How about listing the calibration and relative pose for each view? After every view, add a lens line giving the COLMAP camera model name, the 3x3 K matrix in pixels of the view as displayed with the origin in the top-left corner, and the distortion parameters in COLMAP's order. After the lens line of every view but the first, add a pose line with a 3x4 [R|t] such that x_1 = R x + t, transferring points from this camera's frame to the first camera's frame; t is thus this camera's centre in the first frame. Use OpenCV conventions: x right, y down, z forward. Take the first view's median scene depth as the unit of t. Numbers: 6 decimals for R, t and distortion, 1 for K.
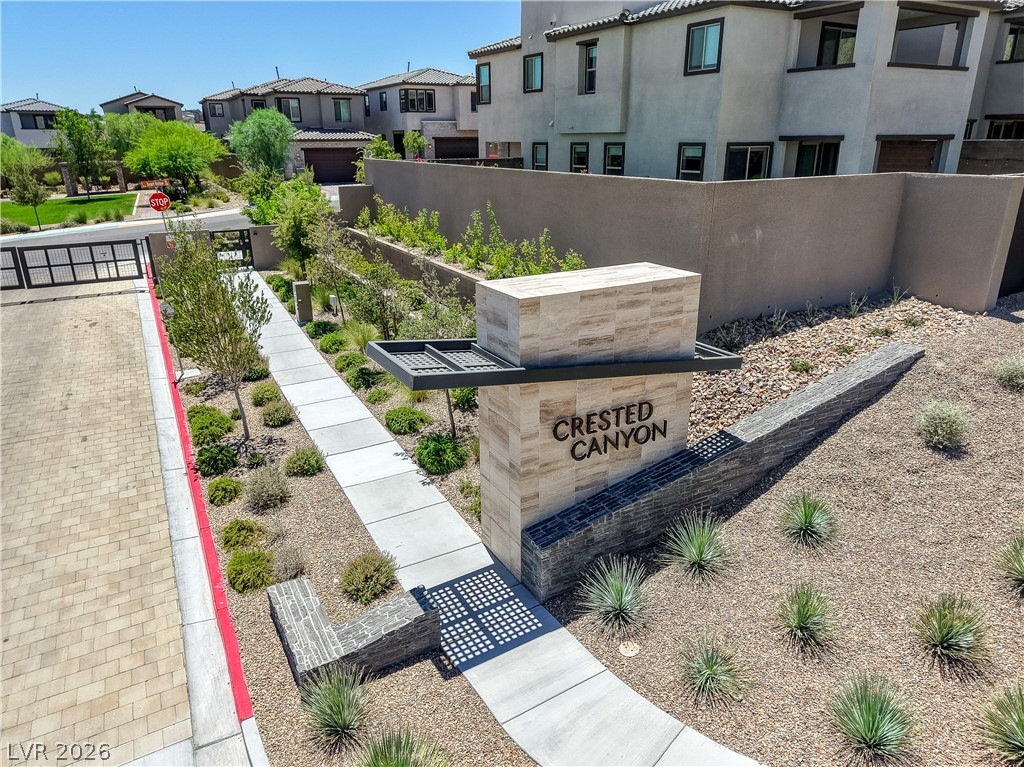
lens RADIAL K [[690.3, 0, 509.0], [0, 690.3, 382.3], [0, 0, 1]] dist [0.008890, -0.003891]
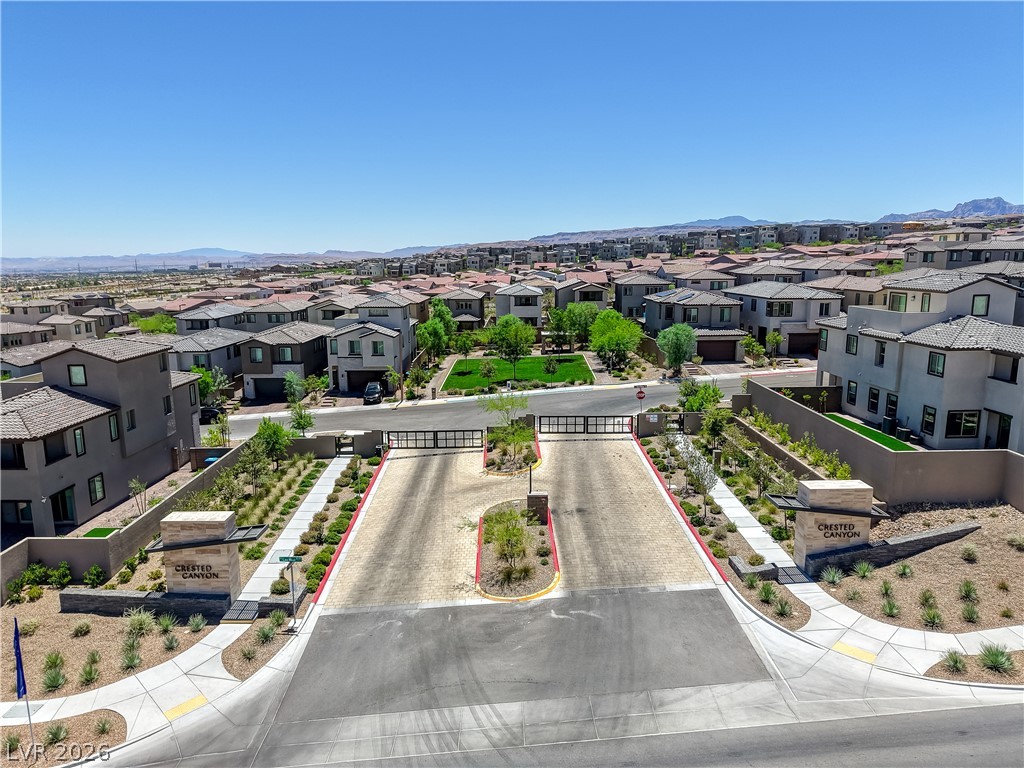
lens RADIAL K [[690.3, 0, 509.0], [0, 690.3, 382.8], [0, 0, 1]] dist [0.008890, -0.003891]
pose [[0.887452, 0.084449, -0.453098, 0.126401], [-0.153094, 0.981265, -0.116967, 0.001345], [0.434731, 0.173169, 0.883754, -1.829789]]
